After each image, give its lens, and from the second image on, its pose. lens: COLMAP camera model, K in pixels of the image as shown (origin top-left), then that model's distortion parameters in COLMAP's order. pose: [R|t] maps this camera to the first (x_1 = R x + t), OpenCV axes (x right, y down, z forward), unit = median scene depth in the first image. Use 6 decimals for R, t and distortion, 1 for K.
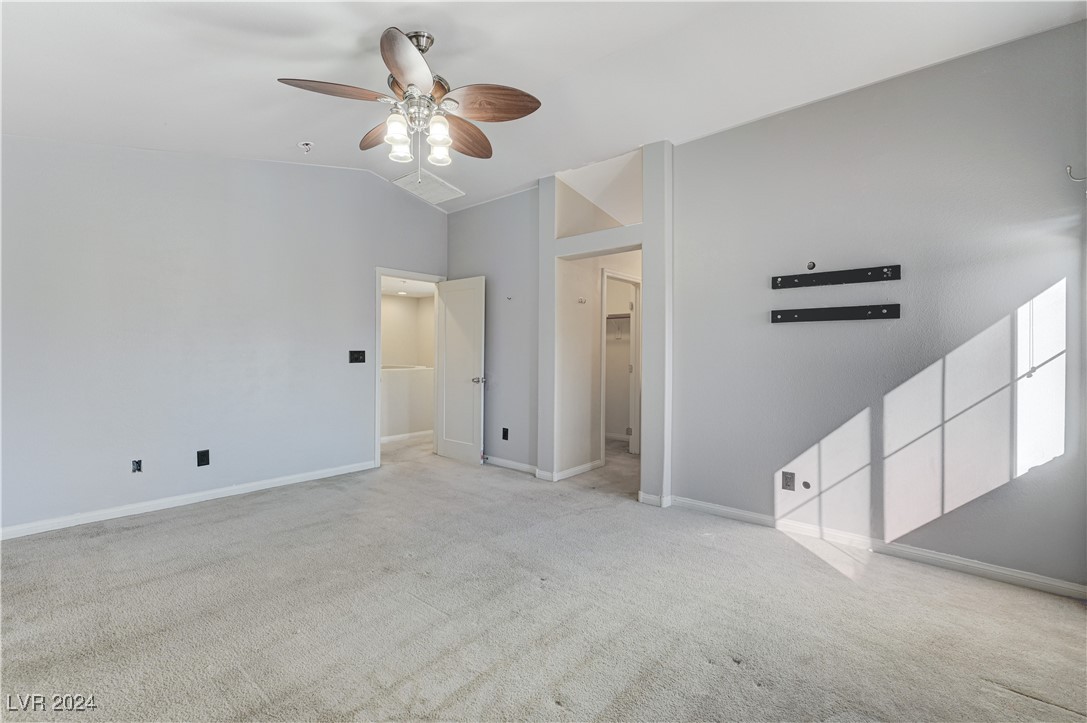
lens RADIAL K [[465.1, 0, 542.3], [0, 465.1, 358.4], [0, 0, 1]] dist [0.000100, 0.000099]
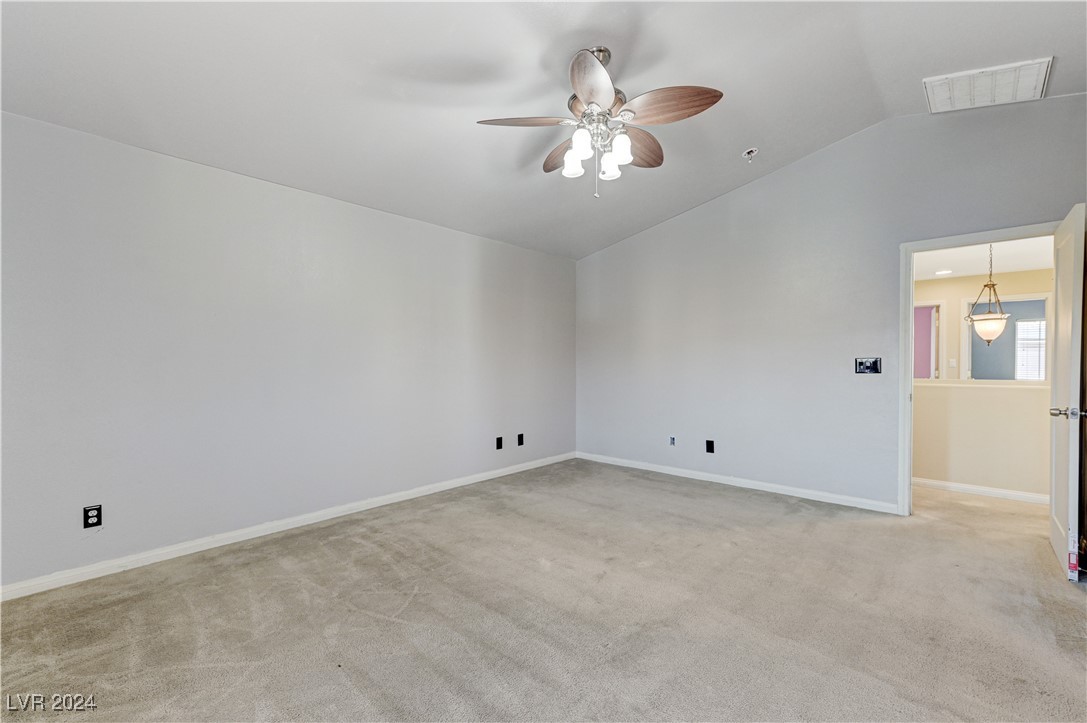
lens RADIAL K [[465.1, 0, 542.9], [0, 465.1, 360.6], [0, 0, 1]] dist [0.000100, 0.000099]
pose [[-0.025289, -0.008548, -0.999644, 0.553834], [-0.007468, 0.999937, -0.008361, 0.002482], [0.999652, 0.007254, -0.025351, 0.638614]]
